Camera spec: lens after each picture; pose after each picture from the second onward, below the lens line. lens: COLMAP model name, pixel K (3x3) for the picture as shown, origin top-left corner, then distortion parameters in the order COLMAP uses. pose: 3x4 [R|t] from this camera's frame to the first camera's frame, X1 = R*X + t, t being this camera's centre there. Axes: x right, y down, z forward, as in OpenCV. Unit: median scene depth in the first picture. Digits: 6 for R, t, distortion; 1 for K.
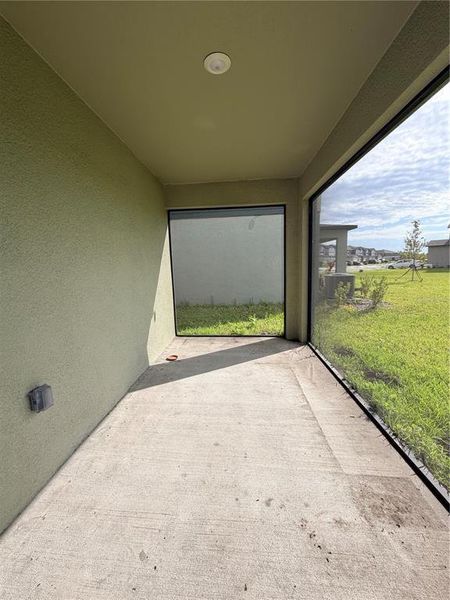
lens RADIAL K [[240.7, 0, 225.0], [0, 240.7, 300.0], [0, 0, 1]] dist [-0.001648, 0.000258]
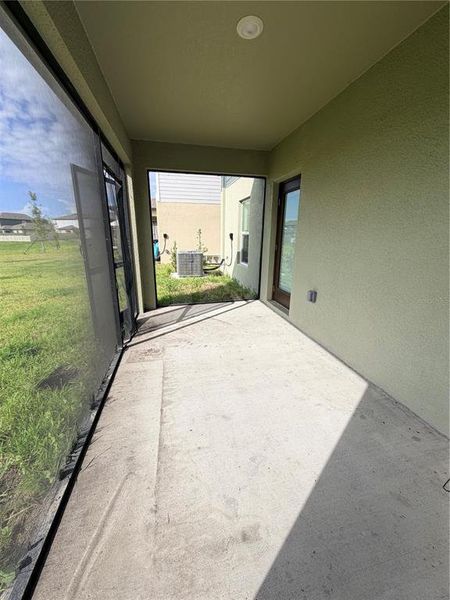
lens RADIAL K [[240.7, 0, 225.0], [0, 240.7, 300.0], [0, 0, 1]] dist [-0.001648, 0.000258]
pose [[-0.960702, 0.099378, -0.259182, 0.306438], [-0.015260, 0.913396, 0.406787, -0.243231], [0.277161, 0.394756, -0.875985, 1.596447]]
